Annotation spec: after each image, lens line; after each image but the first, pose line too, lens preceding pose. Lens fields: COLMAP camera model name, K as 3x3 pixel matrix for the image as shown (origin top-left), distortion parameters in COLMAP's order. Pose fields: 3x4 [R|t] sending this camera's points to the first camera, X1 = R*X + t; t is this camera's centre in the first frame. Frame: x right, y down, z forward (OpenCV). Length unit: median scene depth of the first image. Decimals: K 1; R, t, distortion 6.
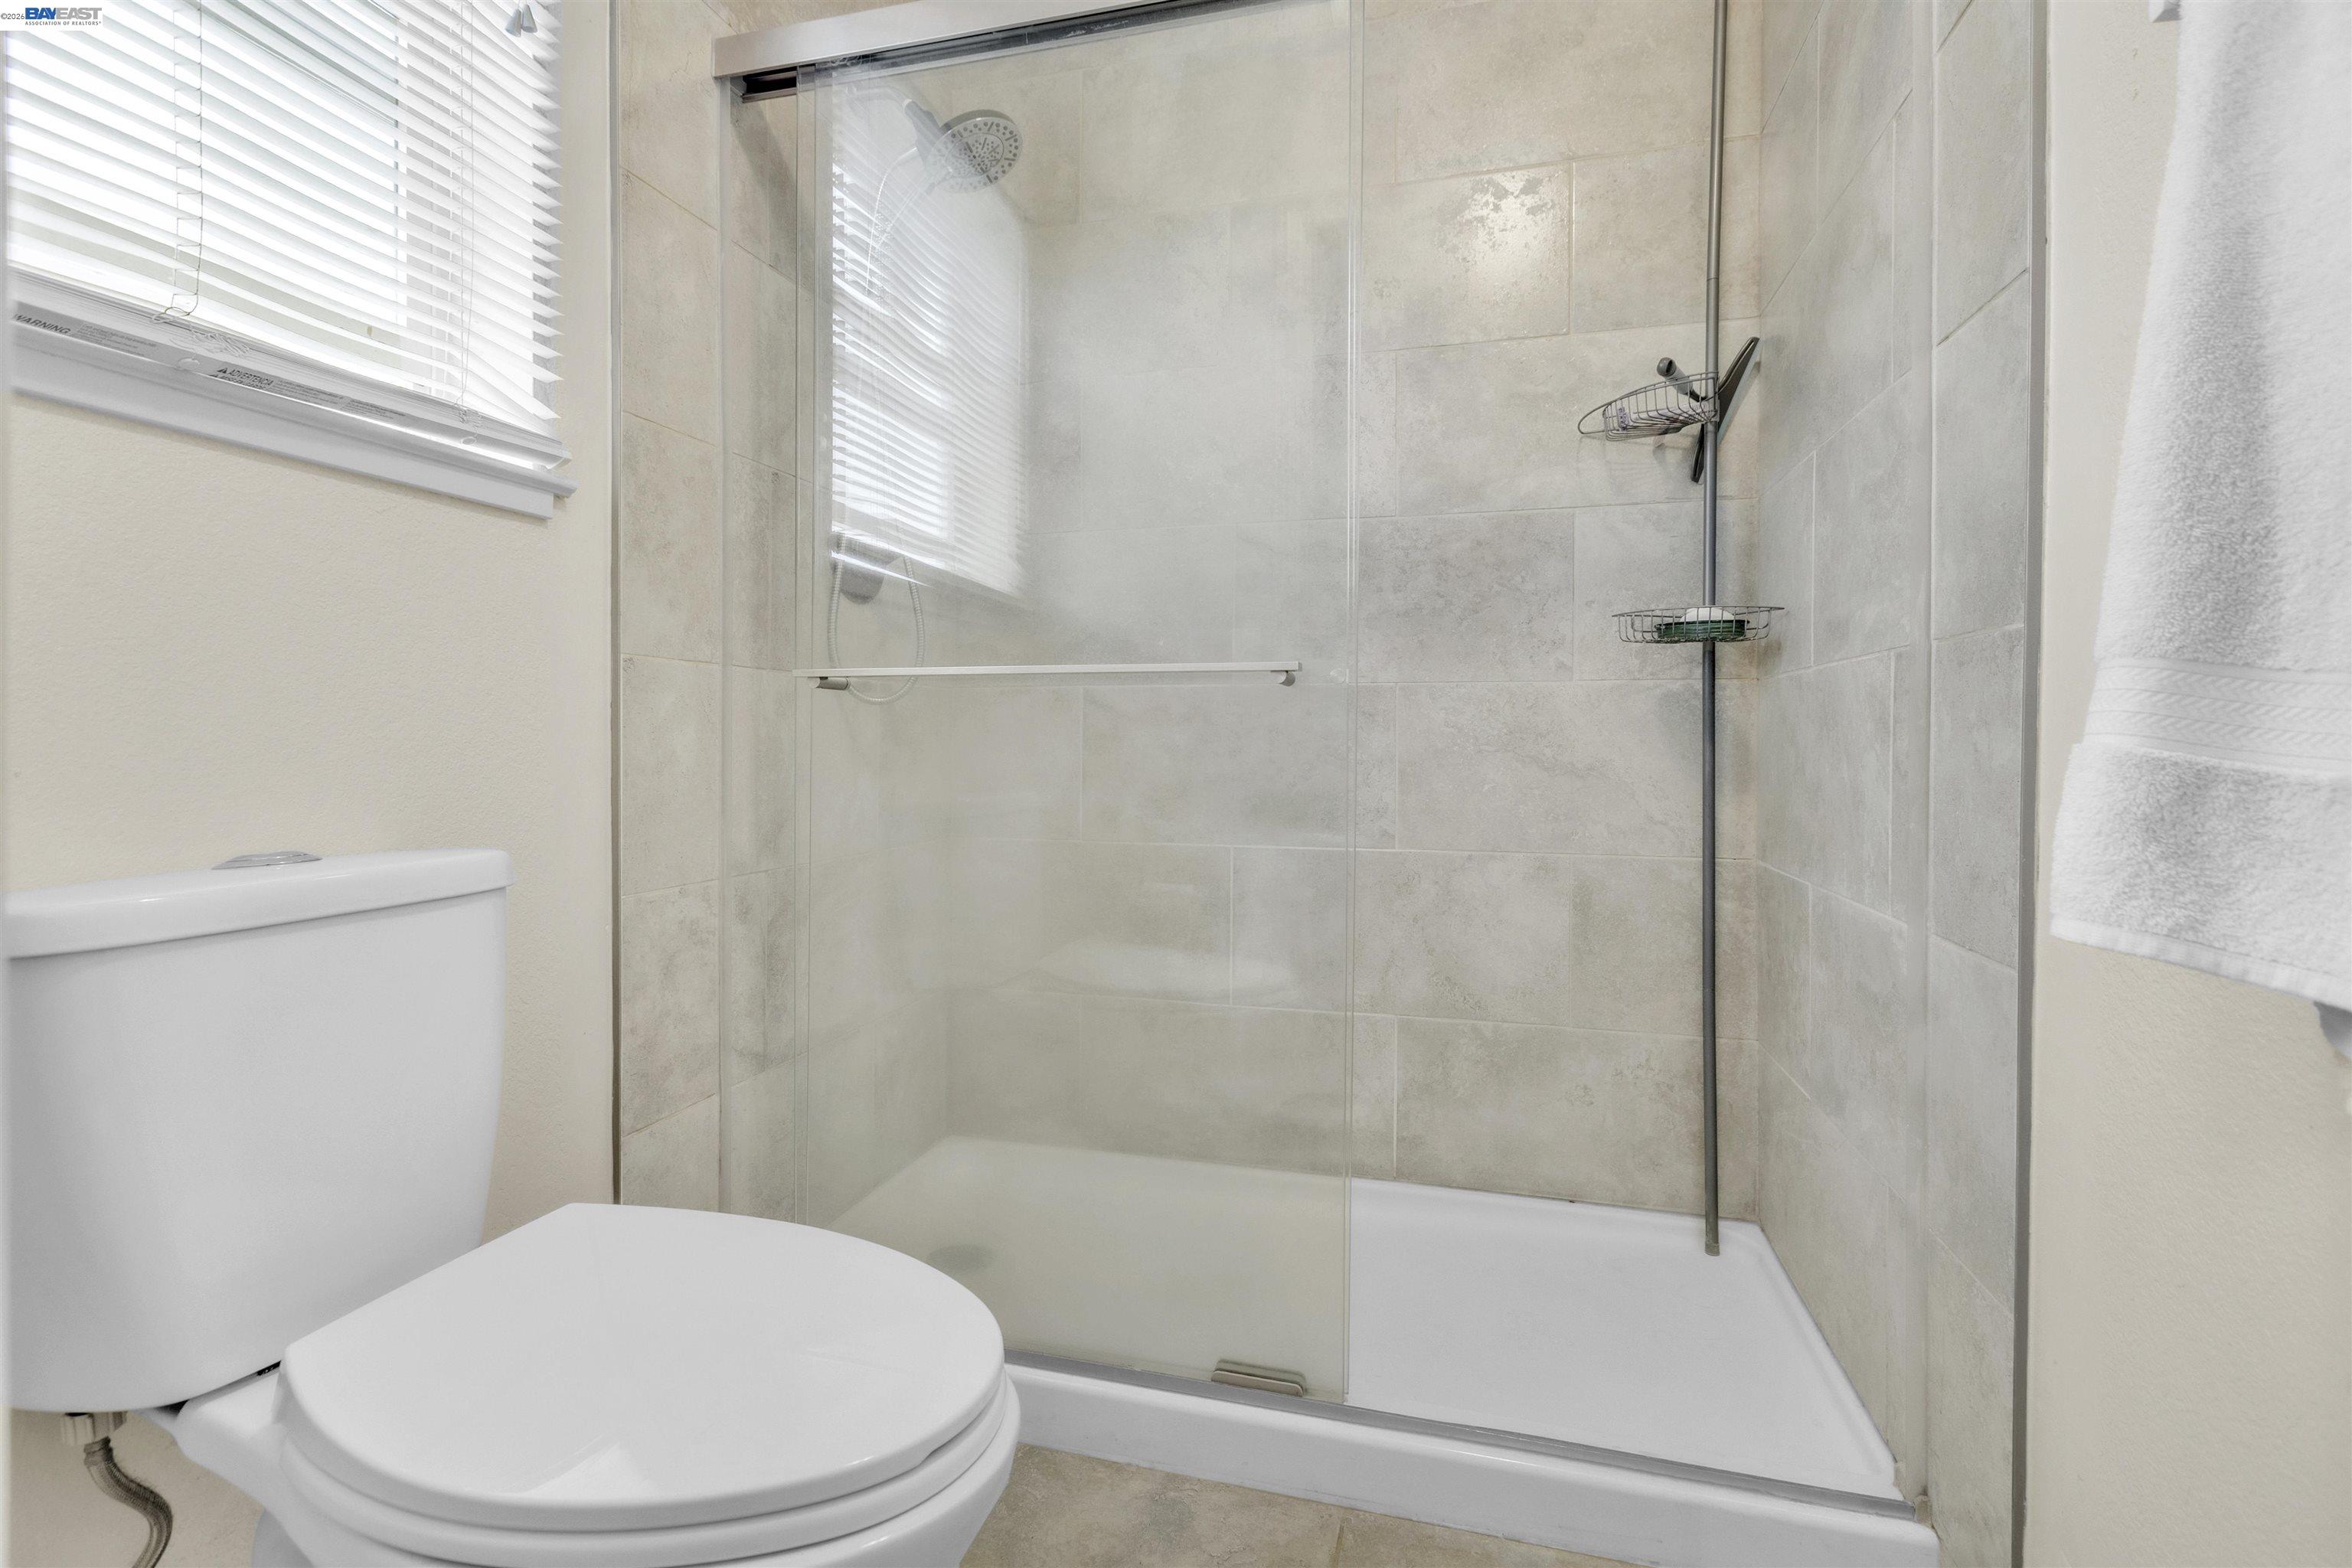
lens RADIAL K [[1081.9, 0, 1175.1], [0, 1081.9, 776.4], [0, 0, 1]] dist [-0.000451, -0.000785]
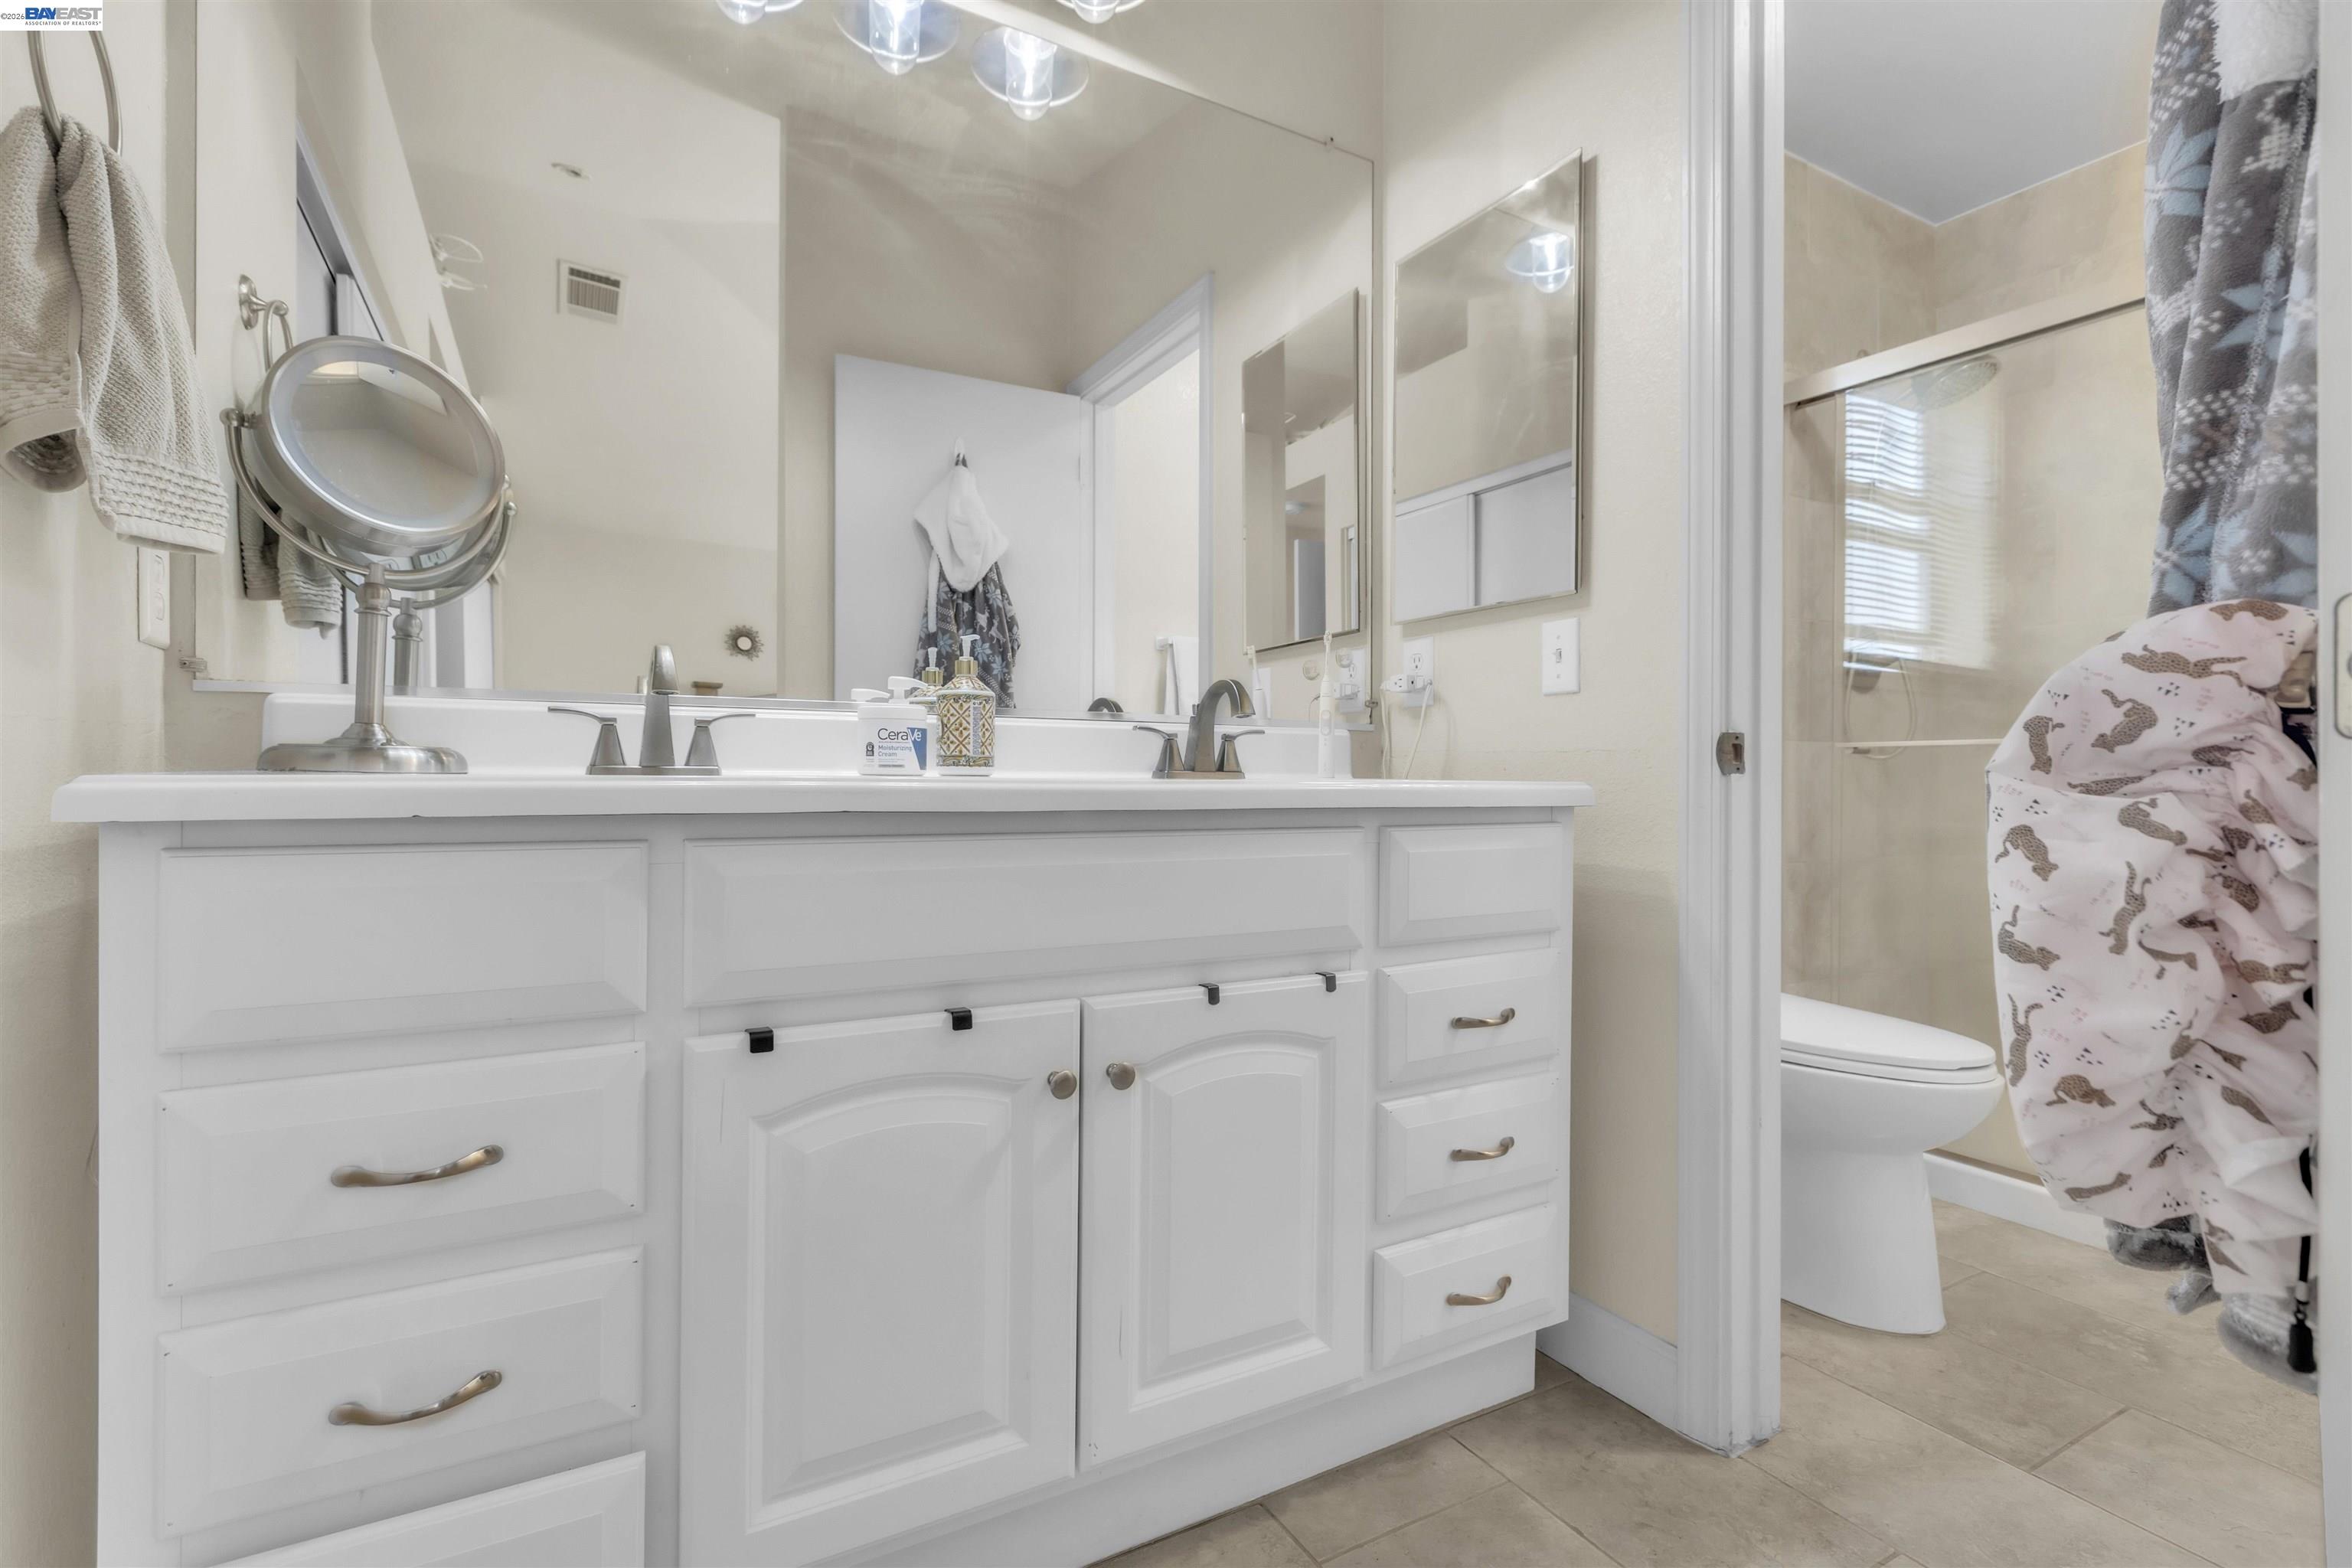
lens RADIAL K [[1081.9, 0, 1175.1], [0, 1081.9, 776.4], [0, 0, 1]] dist [-0.000451, -0.000785]
pose [[0.706432, -0.002806, -0.707775, 0.103000], [-0.021834, 0.999430, -0.025755, 0.018701], [0.707444, 0.033648, 0.705968, -0.772142]]
